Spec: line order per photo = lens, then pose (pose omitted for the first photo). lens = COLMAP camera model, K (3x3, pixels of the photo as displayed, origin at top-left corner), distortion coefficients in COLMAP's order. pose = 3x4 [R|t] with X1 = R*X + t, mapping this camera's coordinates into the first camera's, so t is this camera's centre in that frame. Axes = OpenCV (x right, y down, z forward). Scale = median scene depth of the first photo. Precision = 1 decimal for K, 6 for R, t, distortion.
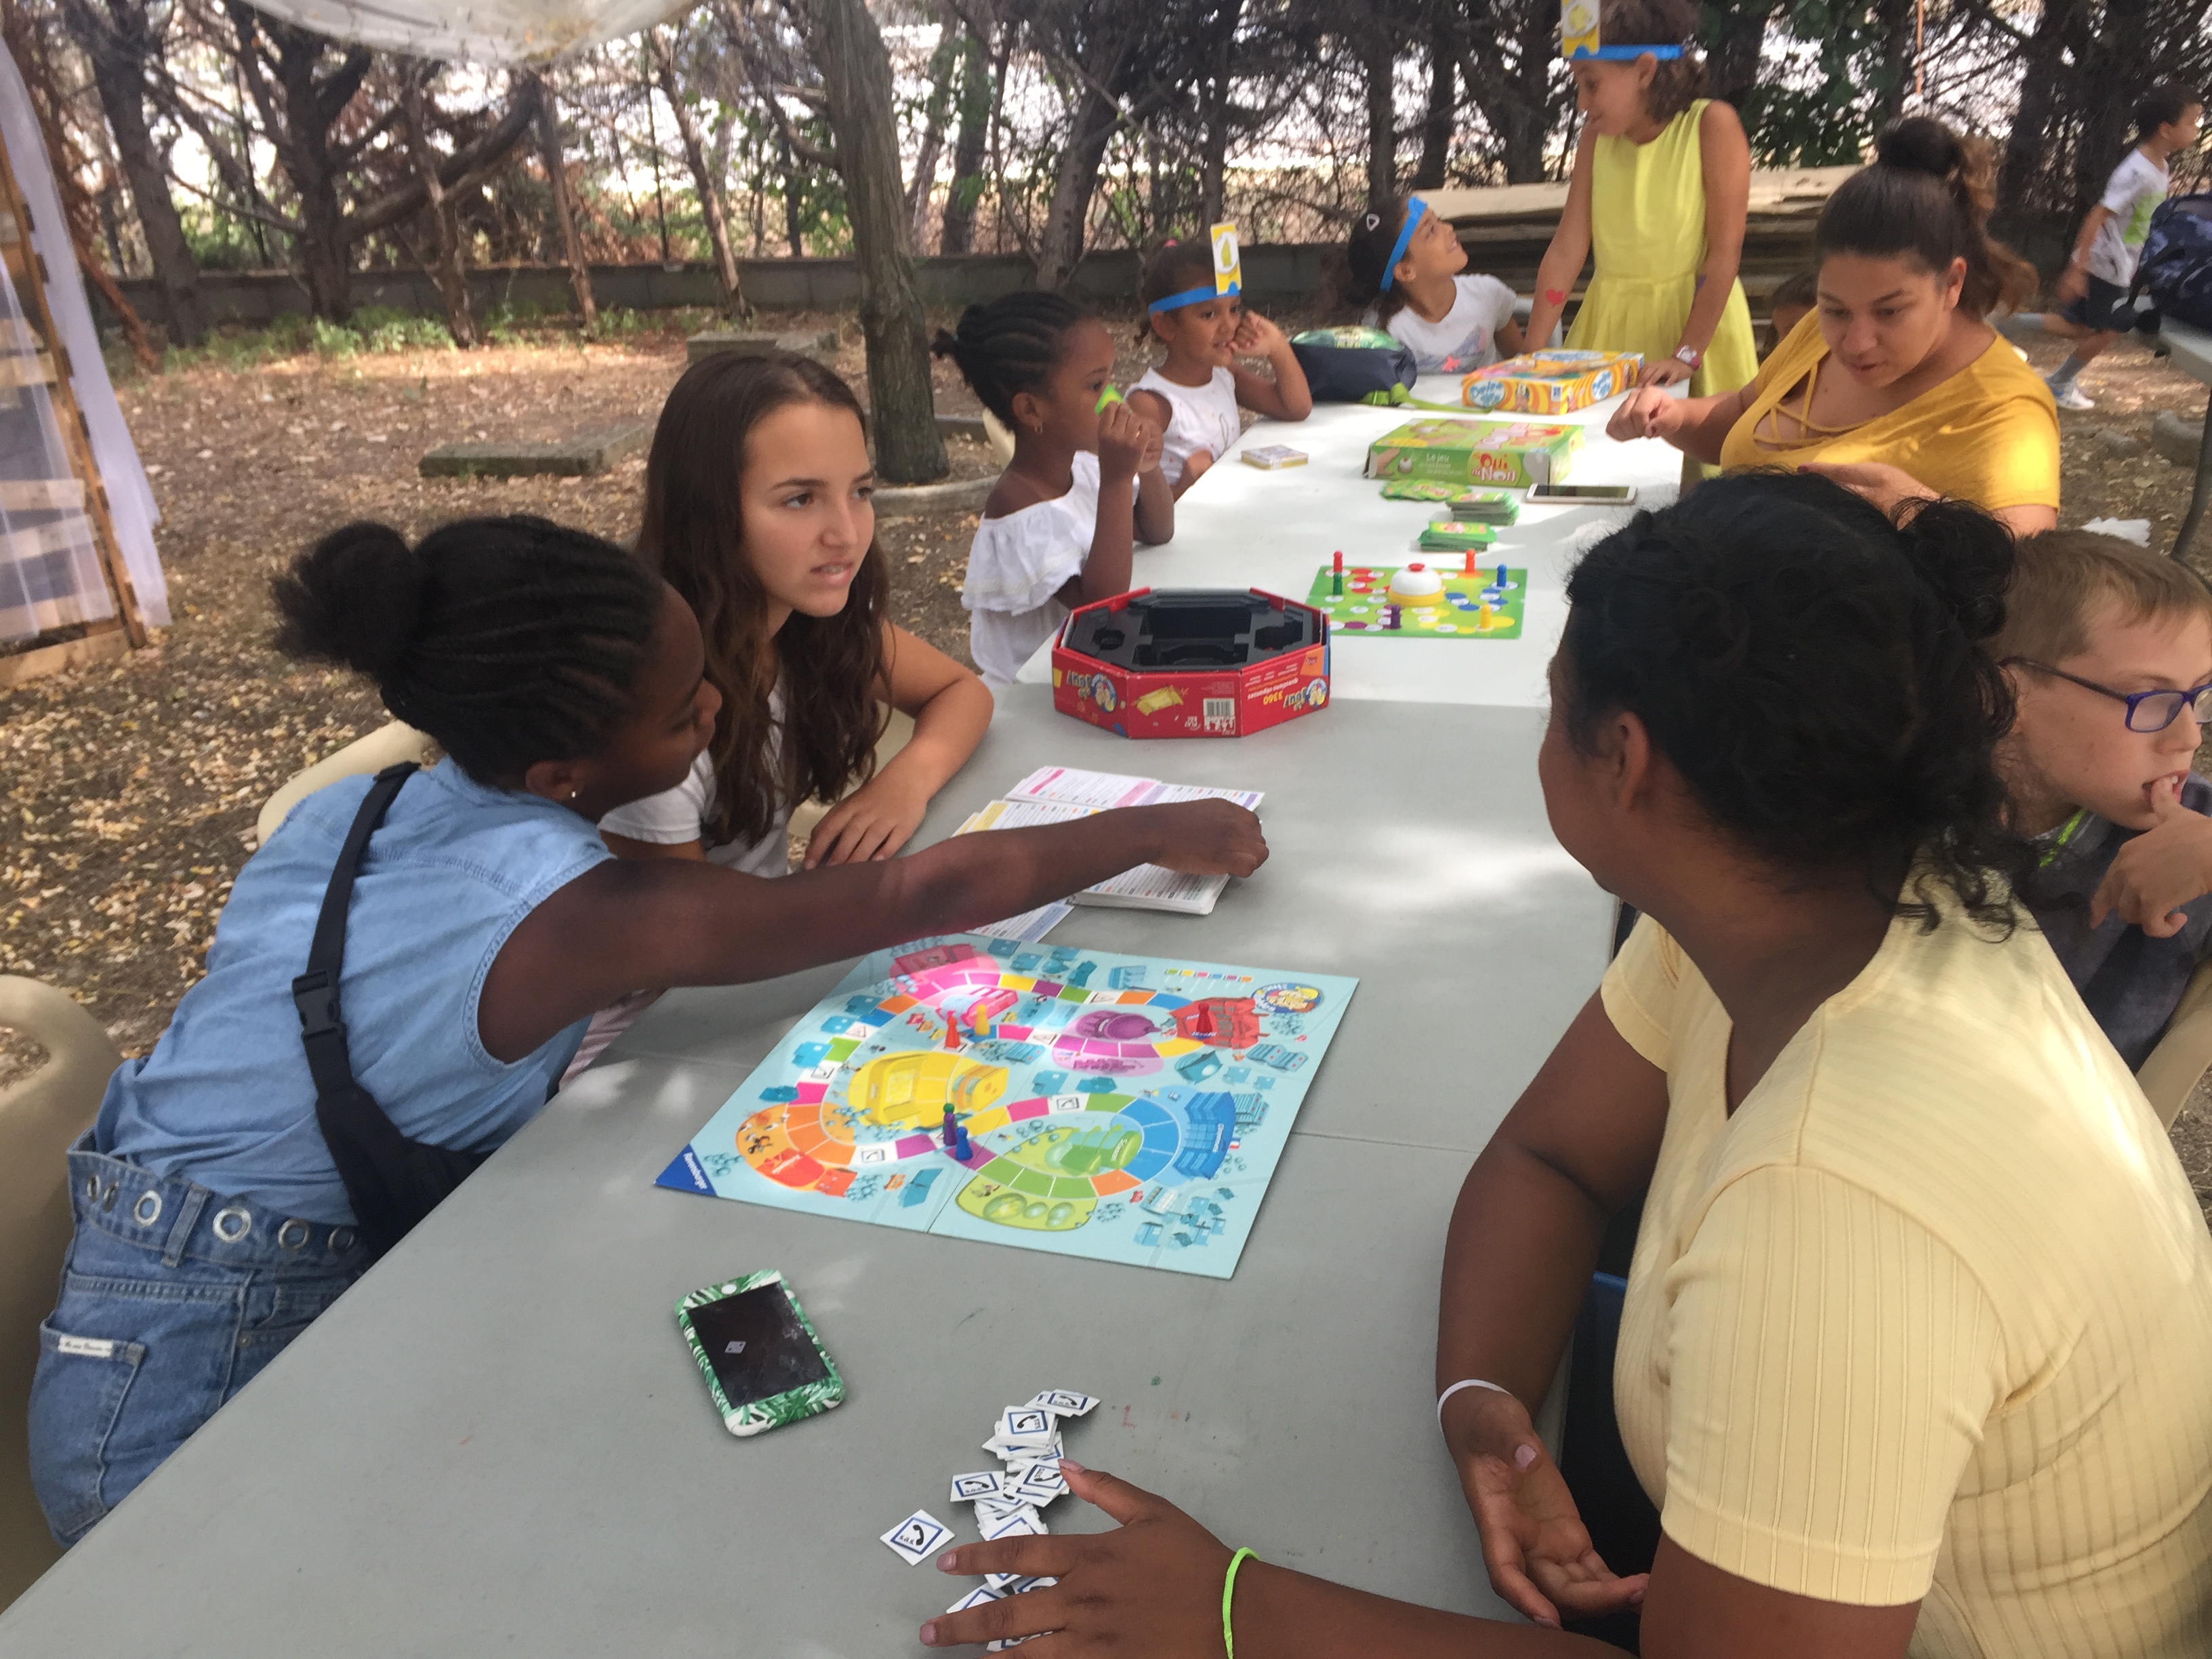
lens RADIAL K [[1851.8, 0, 1106.0], [0, 1851.8, 829.5], [0, 0, 1]] dist [0.090229, -0.002101]
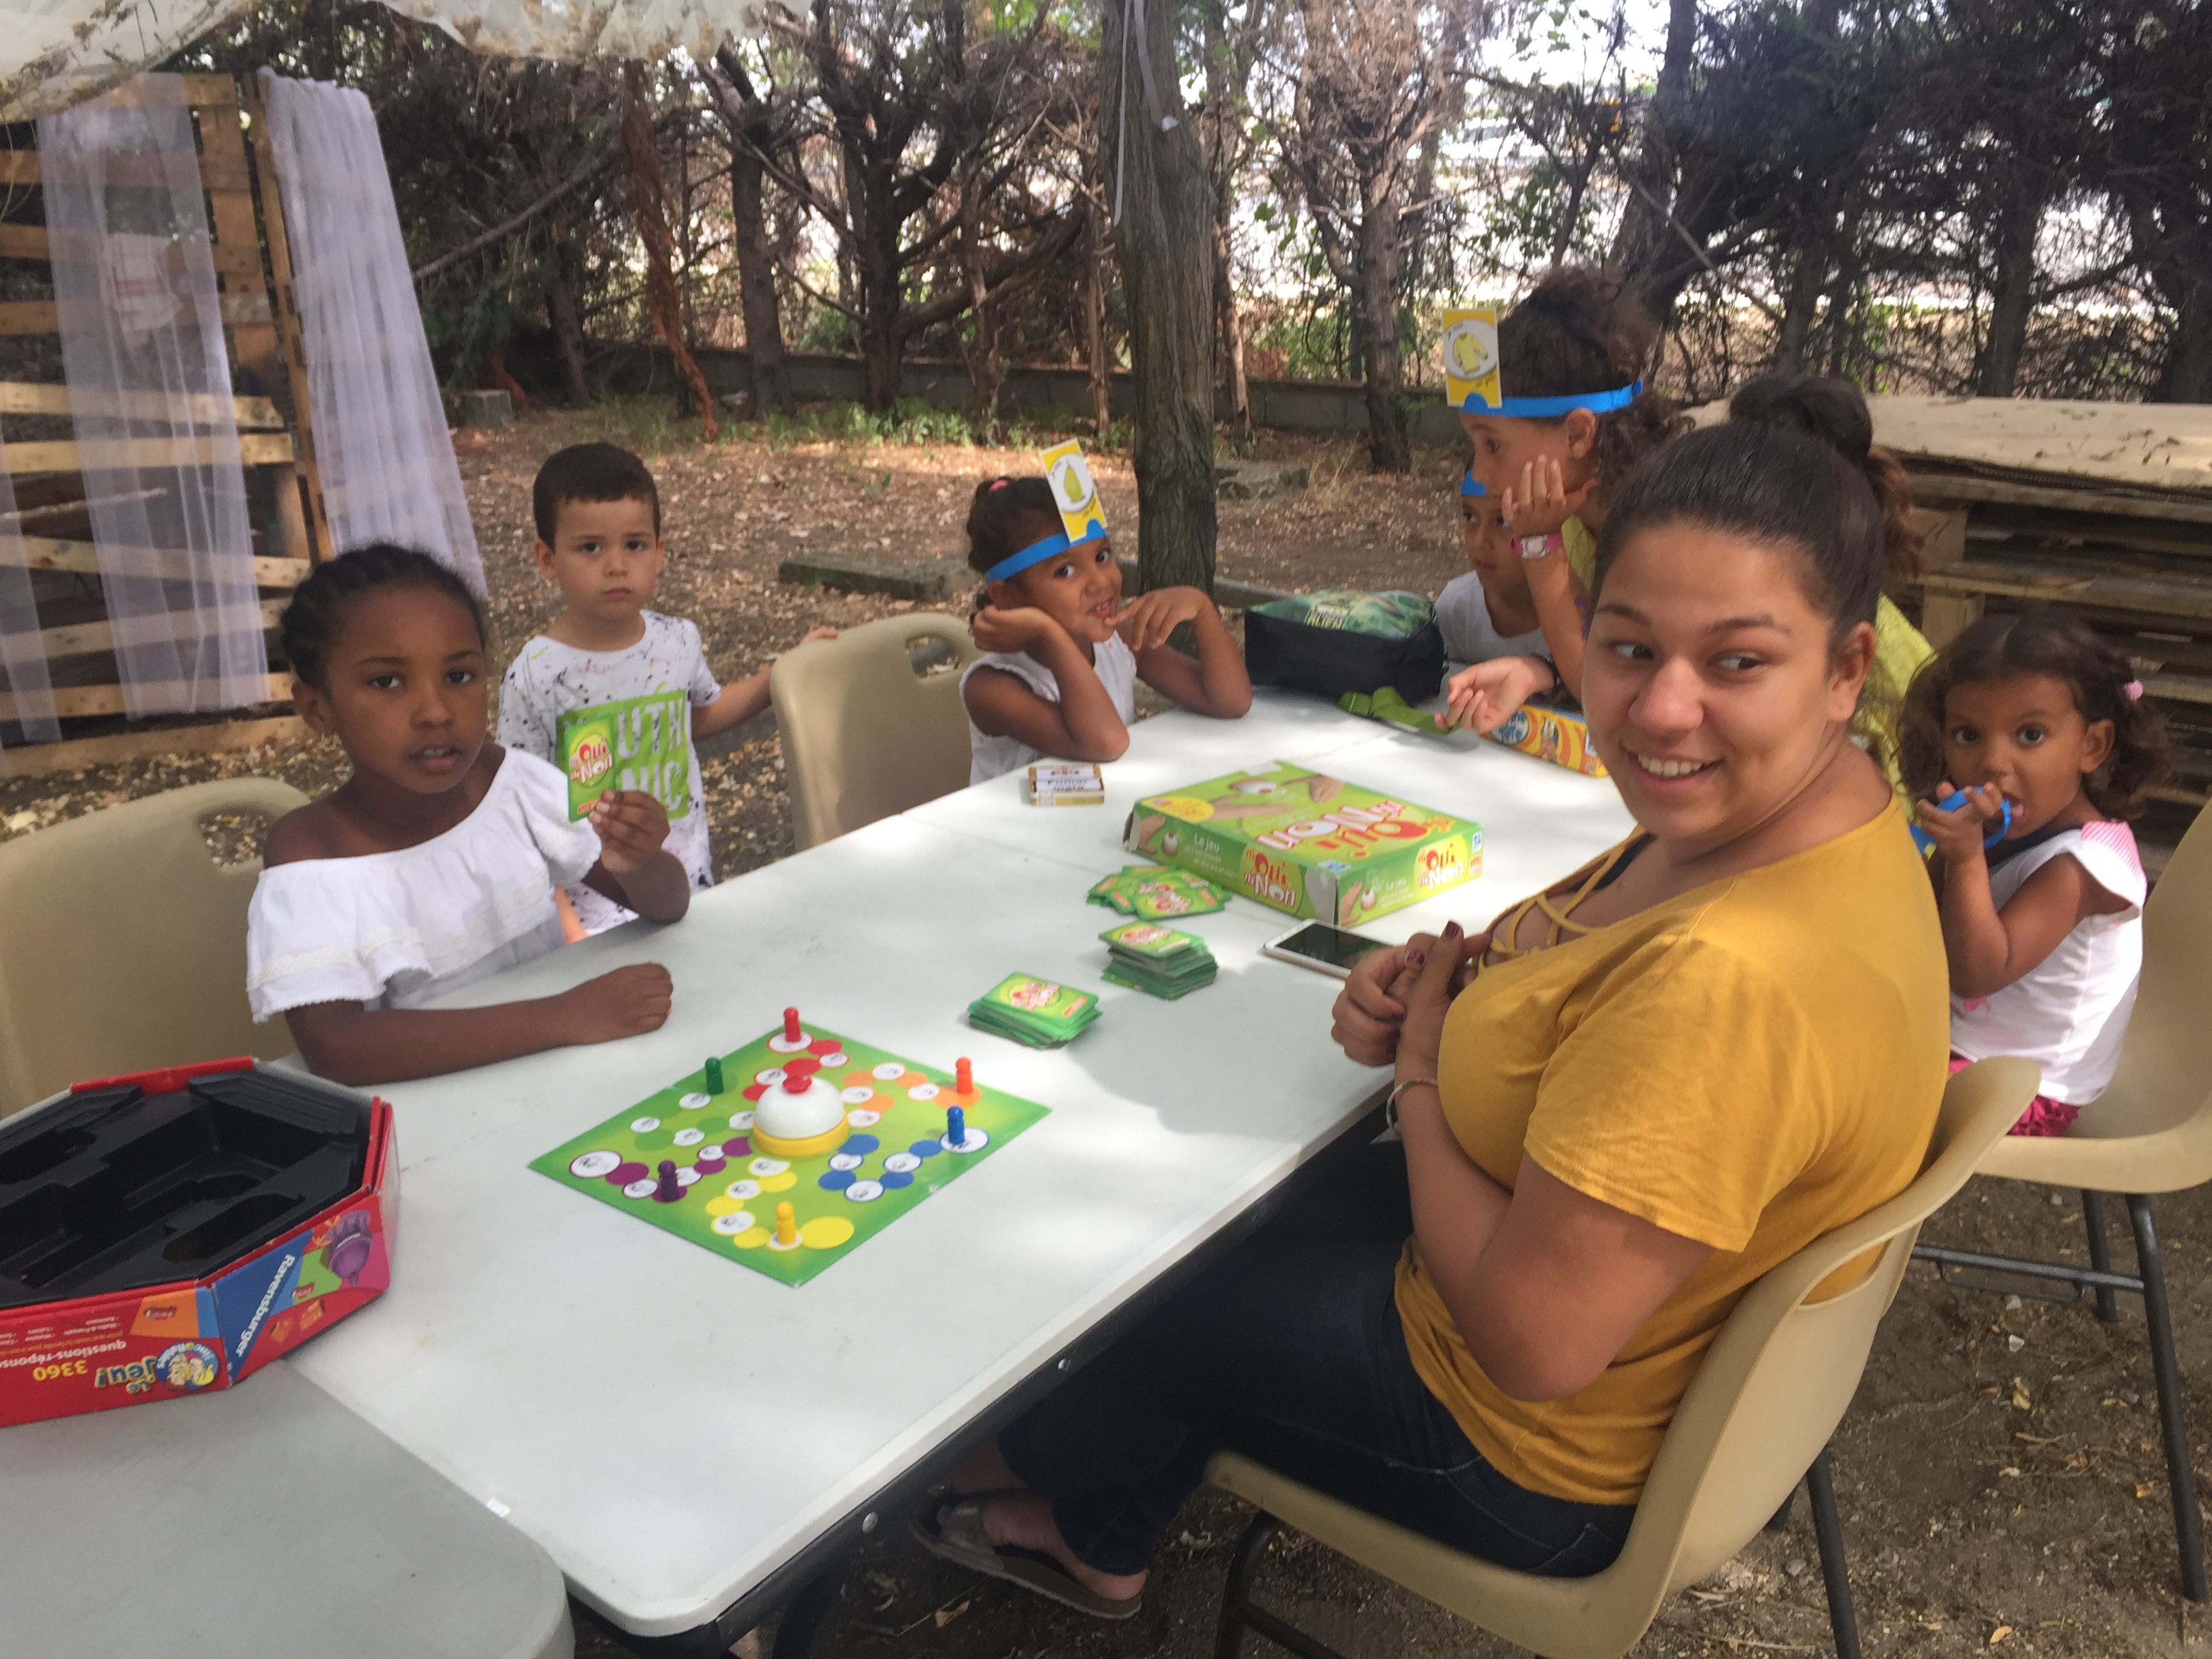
lens RADIAL K [[1901.9, 0, 1106.0], [0, 1901.9, 829.5], [0, 0, 1]] dist [0.069792, 0.001504]
pose [[0.929134, 0.168863, -0.328931, 0.090127], [-0.187969, 0.981806, -0.026927, -0.045307], [0.318399, 0.086848, 0.943970, 0.094832]]
